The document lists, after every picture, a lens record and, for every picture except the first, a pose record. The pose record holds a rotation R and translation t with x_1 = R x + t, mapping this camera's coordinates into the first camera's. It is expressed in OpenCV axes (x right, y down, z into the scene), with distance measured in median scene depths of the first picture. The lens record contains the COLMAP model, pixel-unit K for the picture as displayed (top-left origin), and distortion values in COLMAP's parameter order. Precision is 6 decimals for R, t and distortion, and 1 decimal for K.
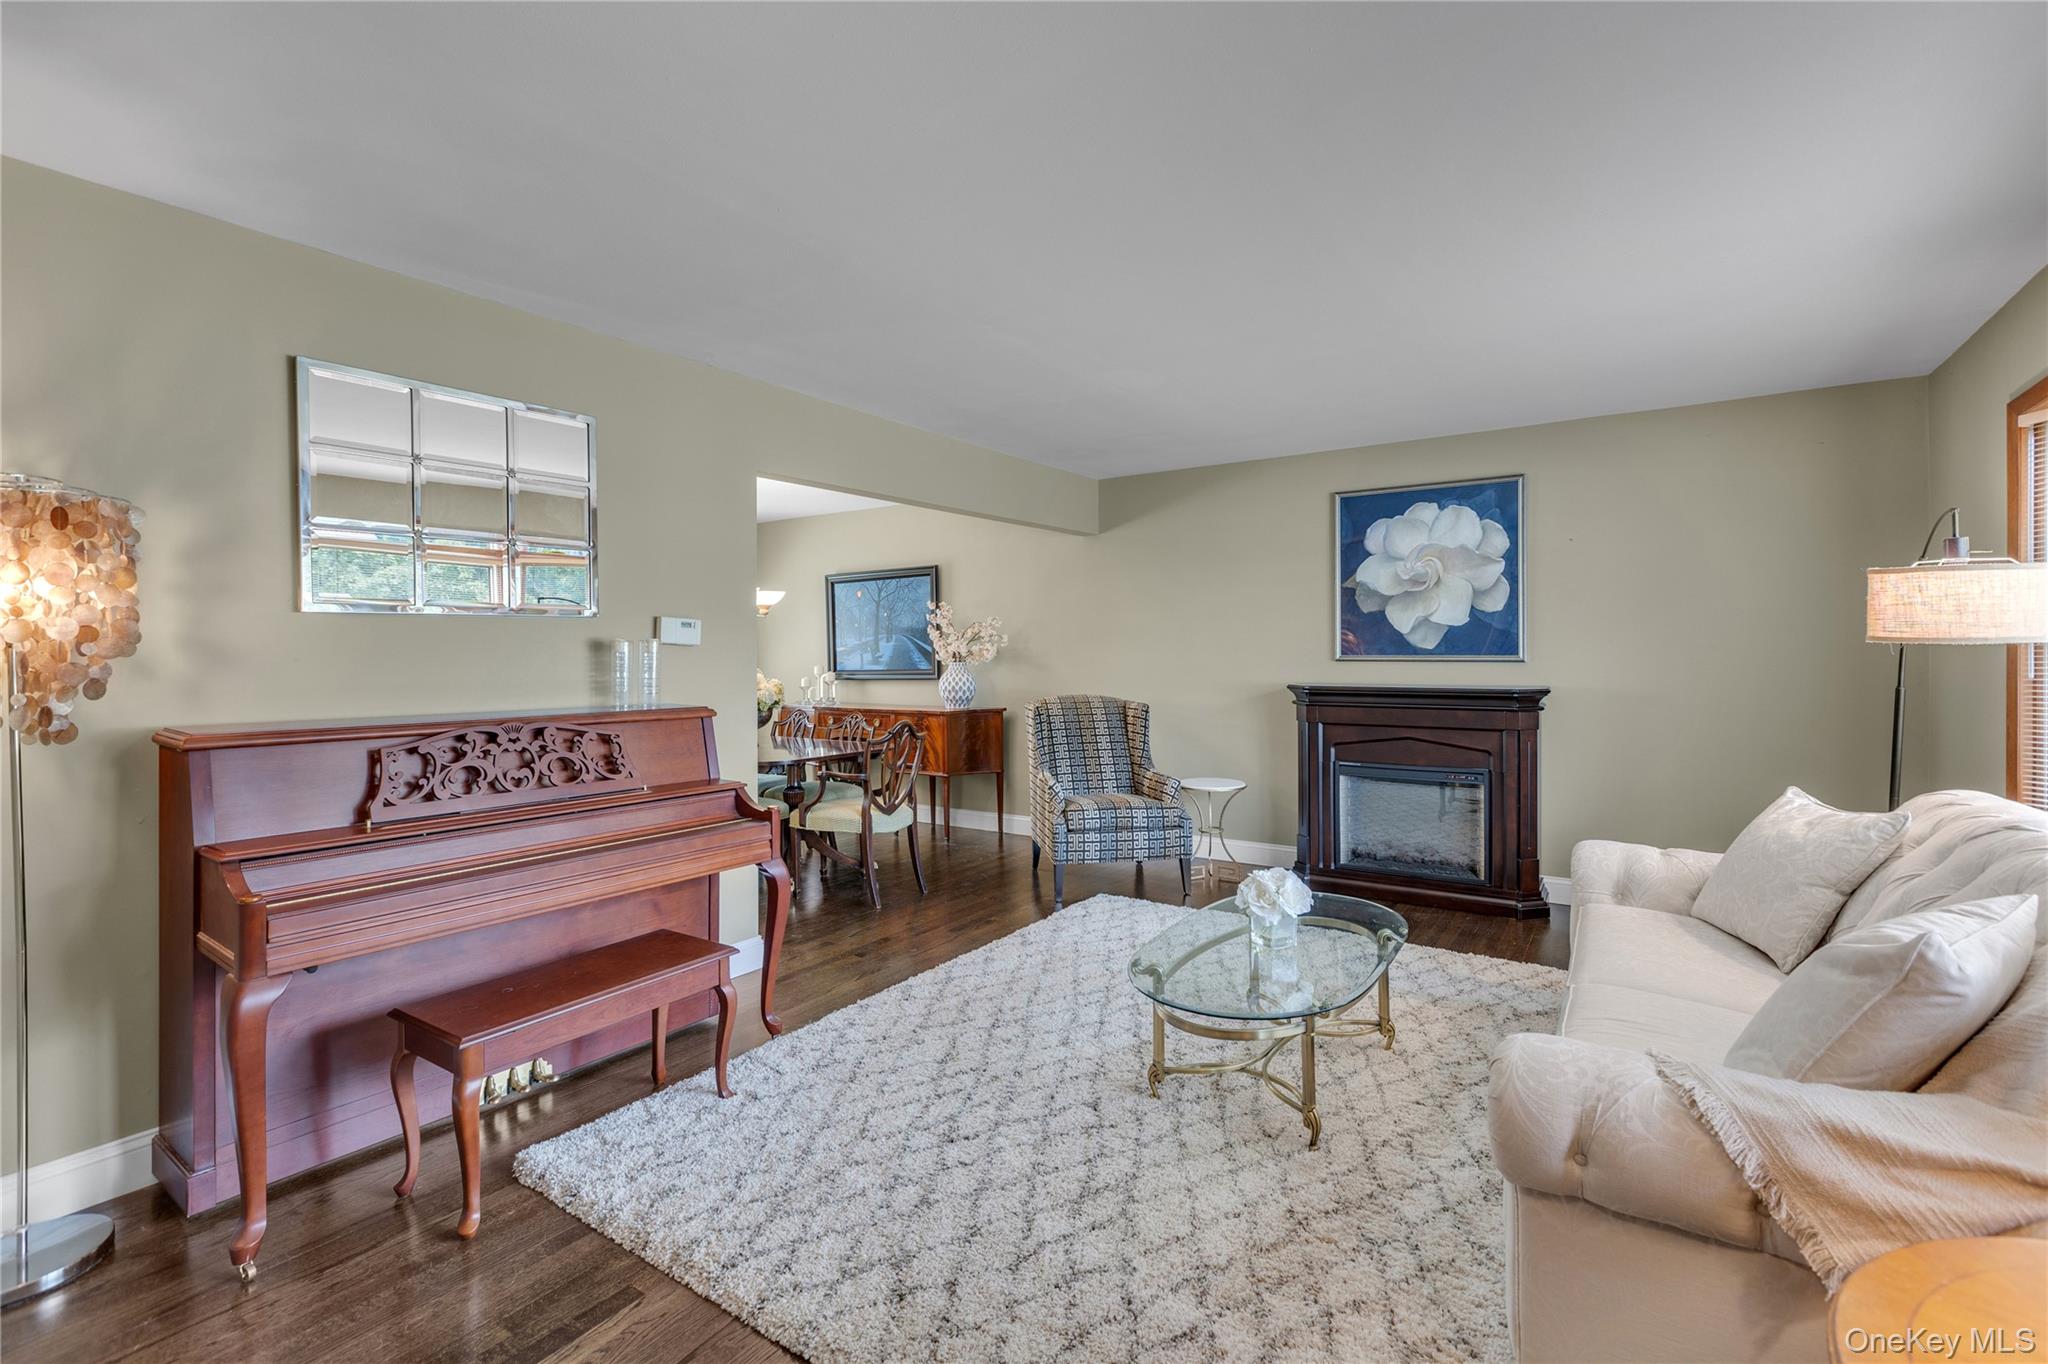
lens RADIAL K [[936.0, 0, 1013.0], [0, 936.0, 647.7], [0, 0, 1]] dist [-0.002232, -0.001661]
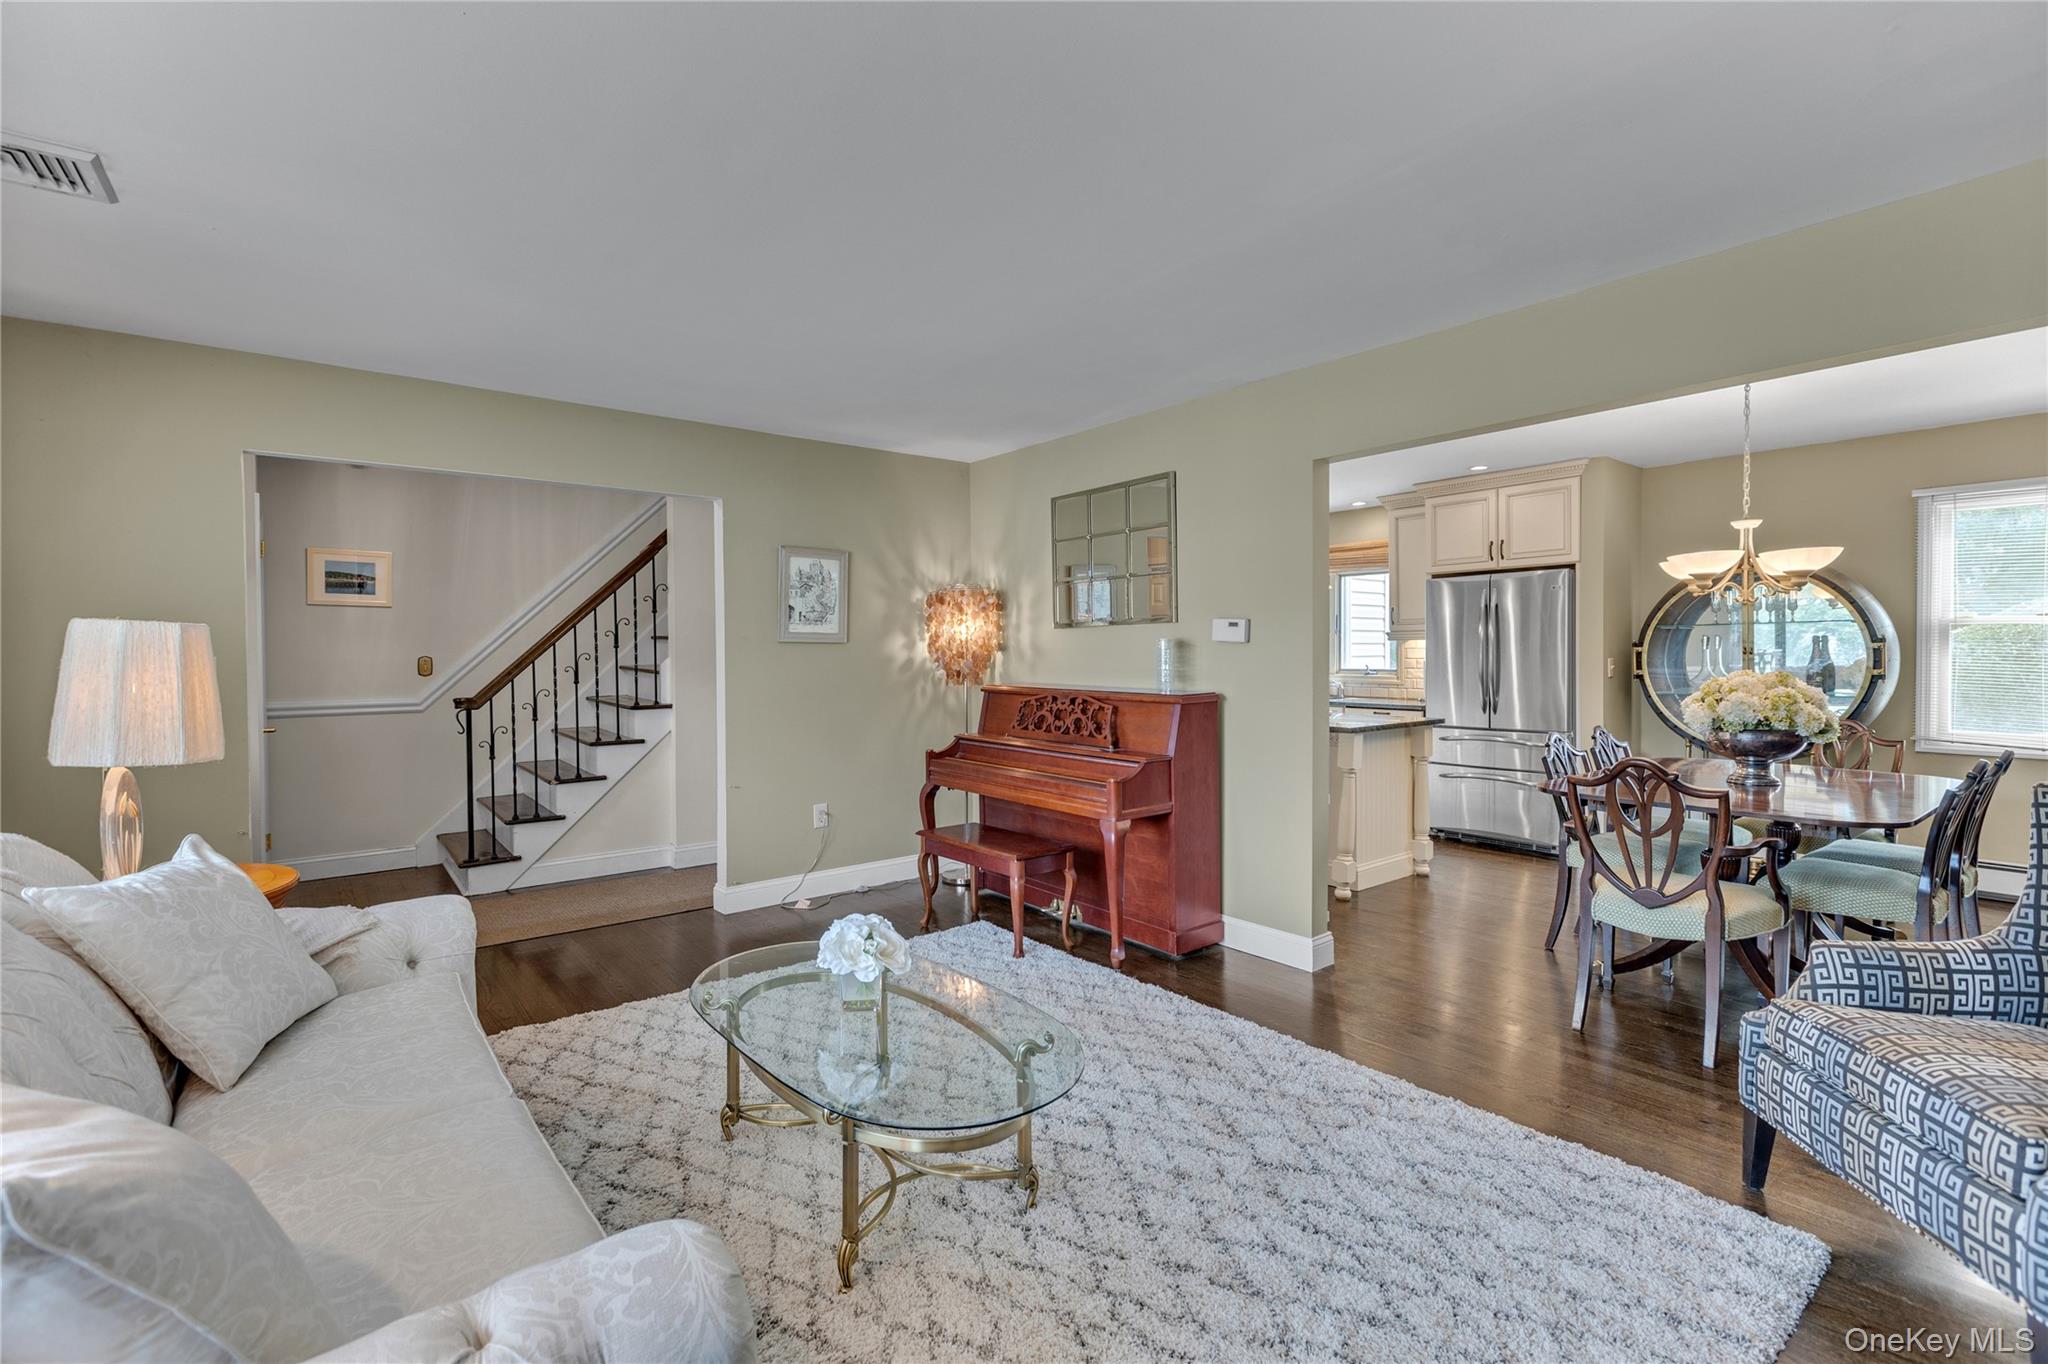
lens RADIAL K [[936.0, 0, 1013.0], [0, 936.0, 647.7], [0, 0, 1]] dist [-0.002232, -0.001661]
pose [[-0.277268, 0.002782, -0.960789, 0.586253], [0.014642, 0.999892, -0.001330, 0.001743], [0.960681, -0.014437, -0.277278, 0.762342]]
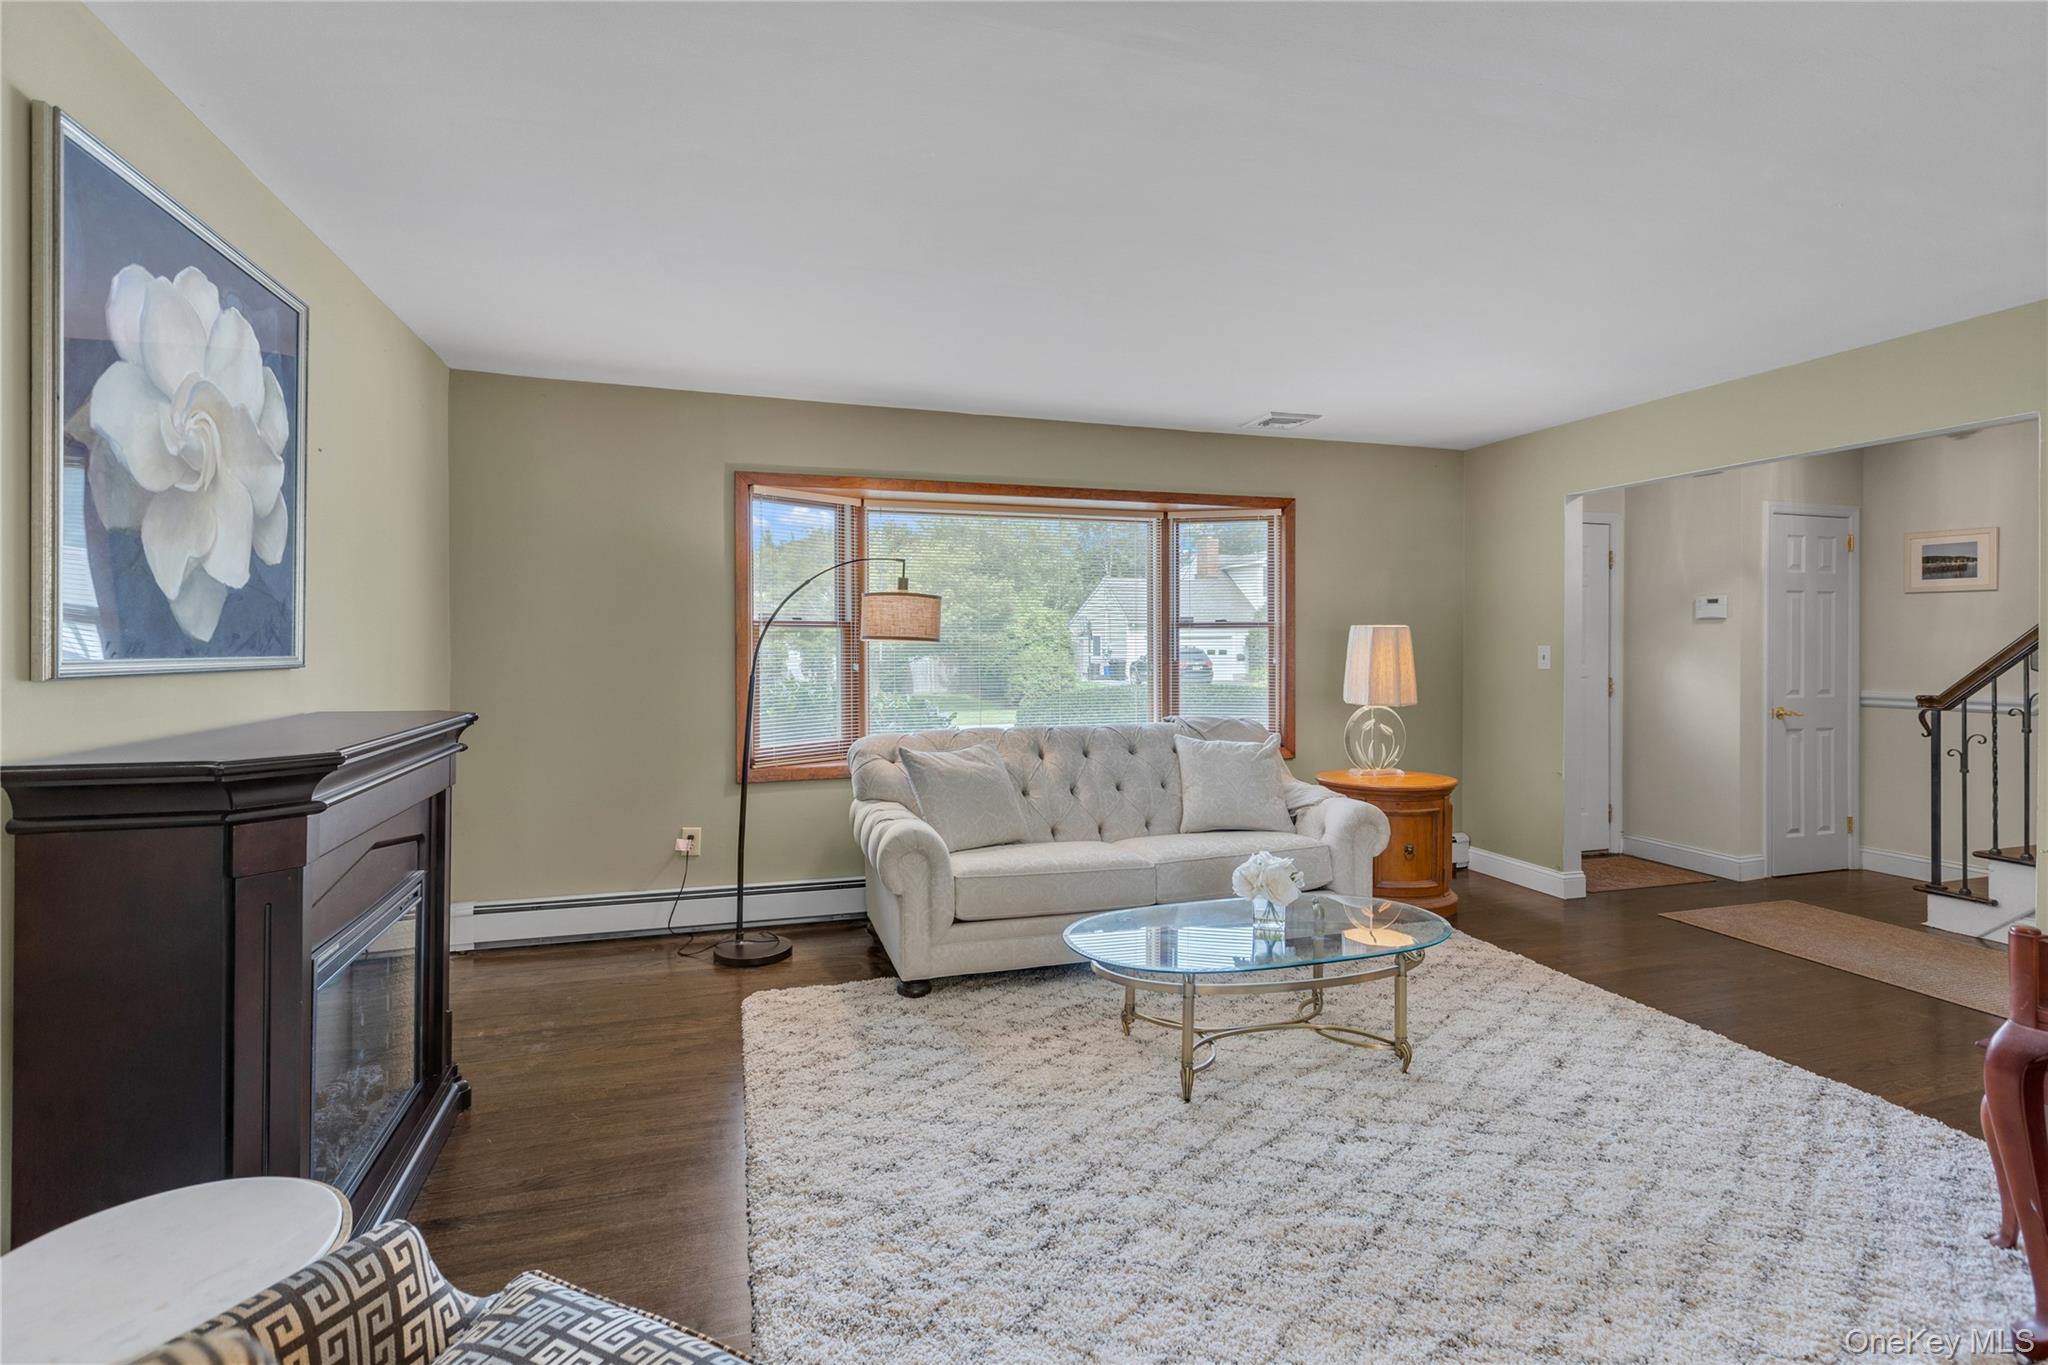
lens RADIAL K [[936.0, 0, 1013.0], [0, 936.0, 648.2], [0, 0, 1]] dist [-0.002232, -0.001661]
pose [[-0.789791, -0.000566, 0.613376, -0.077593], [-0.001704, 0.999998, -0.001271, 0.003900], [-0.613374, -0.002049, -0.789790, 1.125067]]
